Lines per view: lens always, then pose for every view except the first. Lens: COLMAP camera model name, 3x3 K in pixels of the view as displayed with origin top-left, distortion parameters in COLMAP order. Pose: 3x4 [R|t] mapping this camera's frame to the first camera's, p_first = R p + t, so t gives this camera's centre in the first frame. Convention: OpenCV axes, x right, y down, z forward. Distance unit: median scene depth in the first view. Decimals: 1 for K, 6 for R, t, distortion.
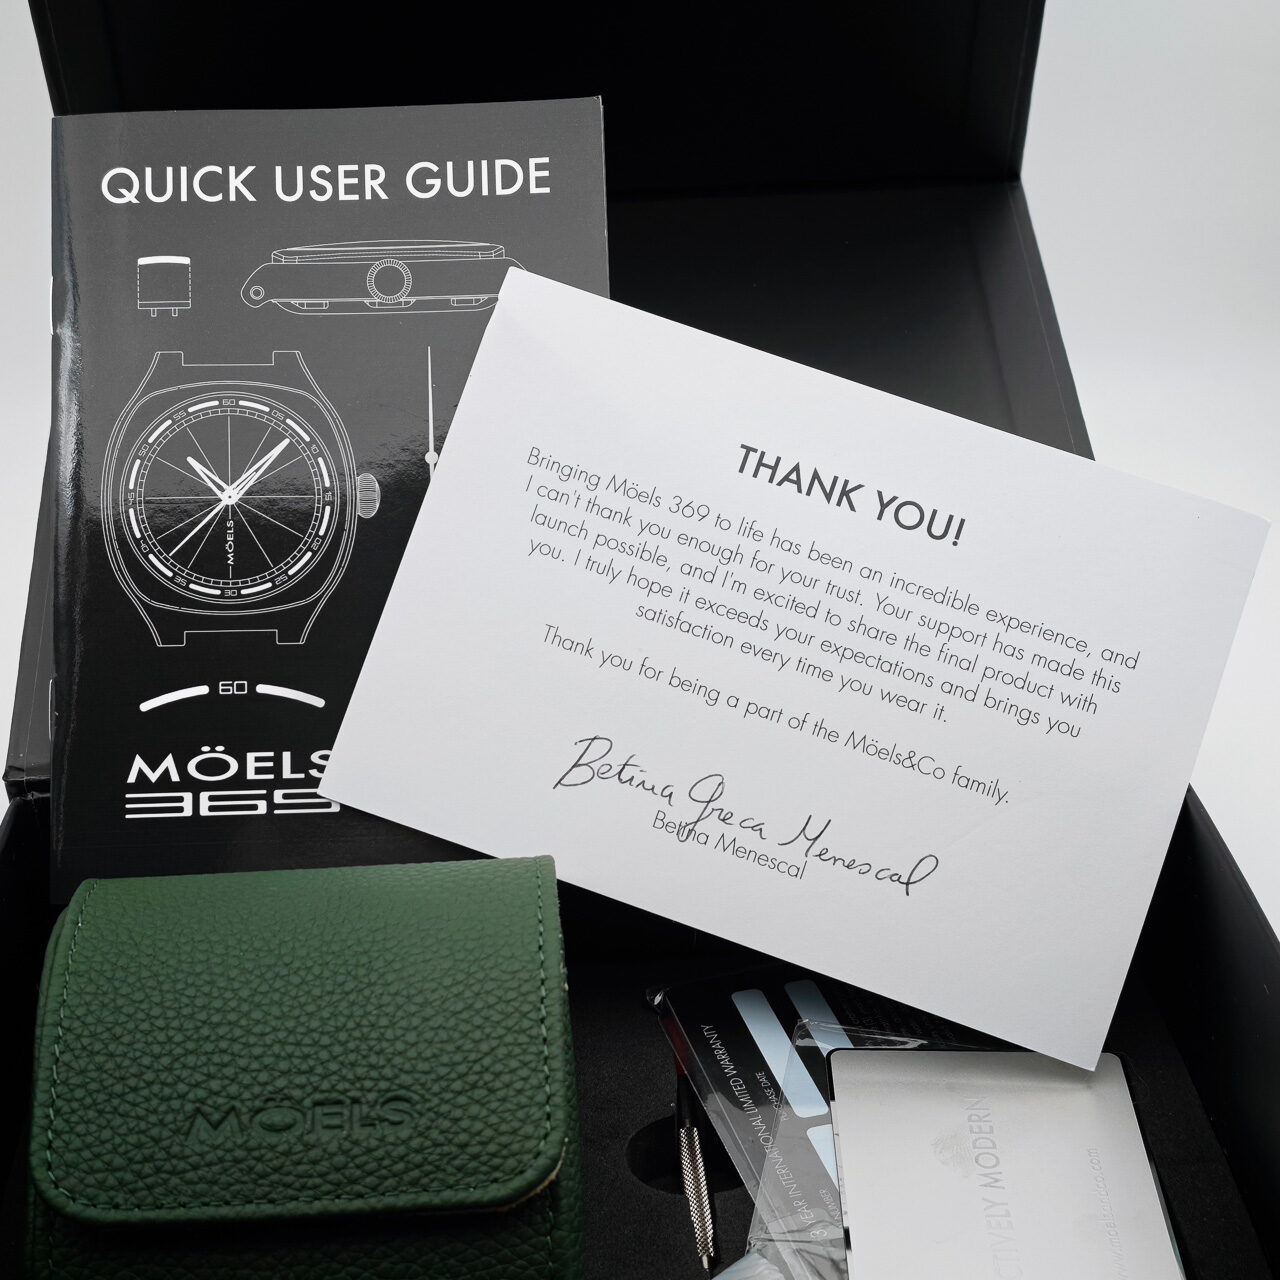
lens RADIAL K [[2263.1, 0, 680.3], [0, 2263.1, 639.4], [0, 0, 1]] dist [0.214542, -0.987011]
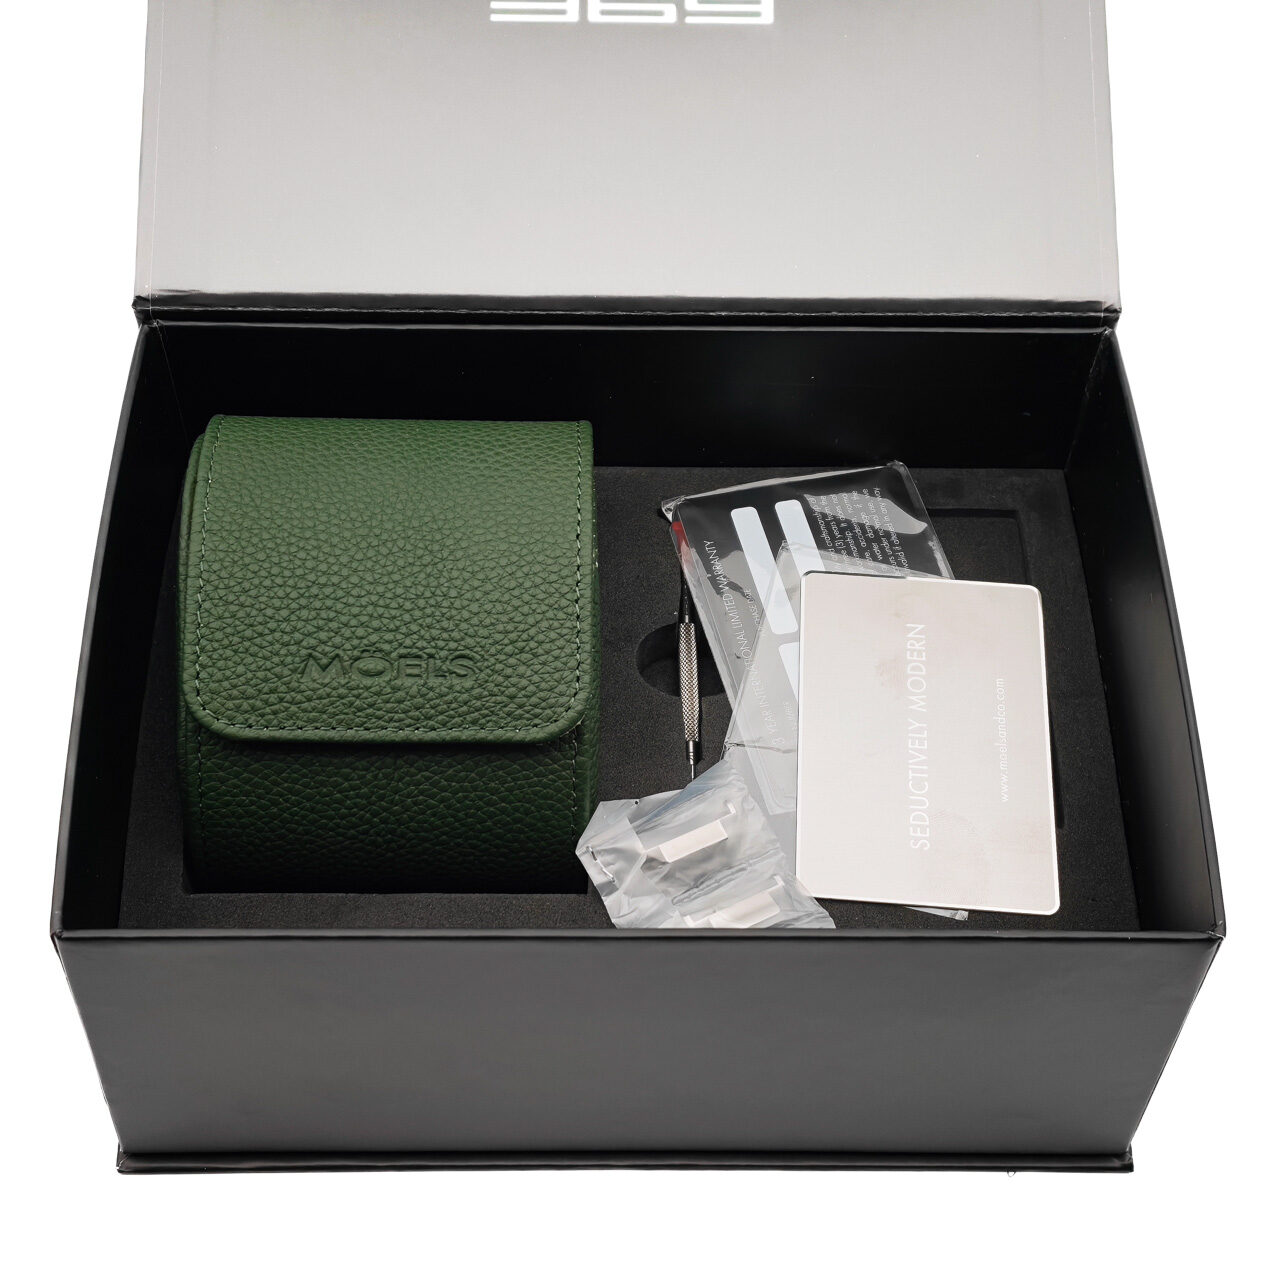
lens RADIAL K [[2263.1, 0, 680.3], [0, 2263.1, 639.4], [0, 0, 1]] dist [0.214542, -0.987011]
pose [[0.997127, 0.075383, 0.007400, -0.010458], [-0.071399, 0.902797, 0.424099, -0.365855], [0.025289, -0.423409, 0.905586, -0.165631]]
